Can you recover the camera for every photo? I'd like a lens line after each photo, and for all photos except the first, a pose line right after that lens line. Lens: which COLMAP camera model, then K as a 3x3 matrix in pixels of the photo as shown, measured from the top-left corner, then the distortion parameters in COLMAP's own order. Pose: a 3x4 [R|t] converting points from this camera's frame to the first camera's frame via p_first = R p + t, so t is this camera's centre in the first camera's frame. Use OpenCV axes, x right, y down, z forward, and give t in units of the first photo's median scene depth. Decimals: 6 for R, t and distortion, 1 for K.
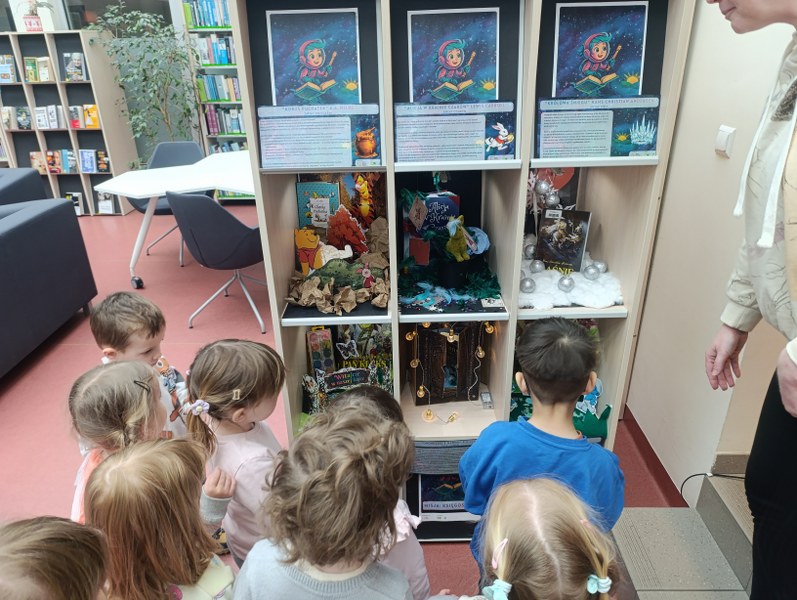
lens RADIAL K [[538.3, 0, 398.5], [0, 538.3, 300.0], [0, 0, 1]] dist [0.049635, -0.054506]
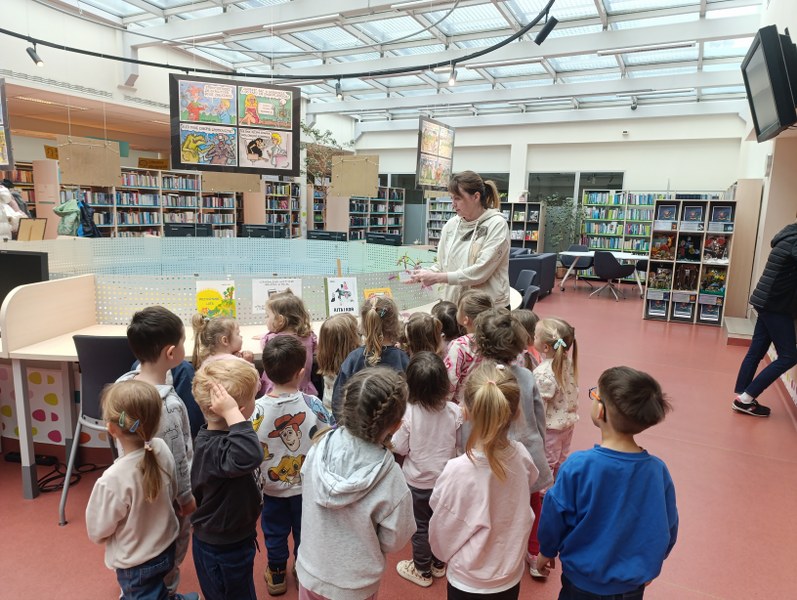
lens RADIAL K [[549.5, 0, 398.5], [0, 549.5, 300.0], [0, 0, 1]] dist [0.028277, -0.031400]
pose [[0.891770, 0.118288, -0.436753, -0.013544], [-0.235340, 0.945652, -0.224406, 1.959228], [0.386472, 0.302904, 0.871142, -4.001418]]
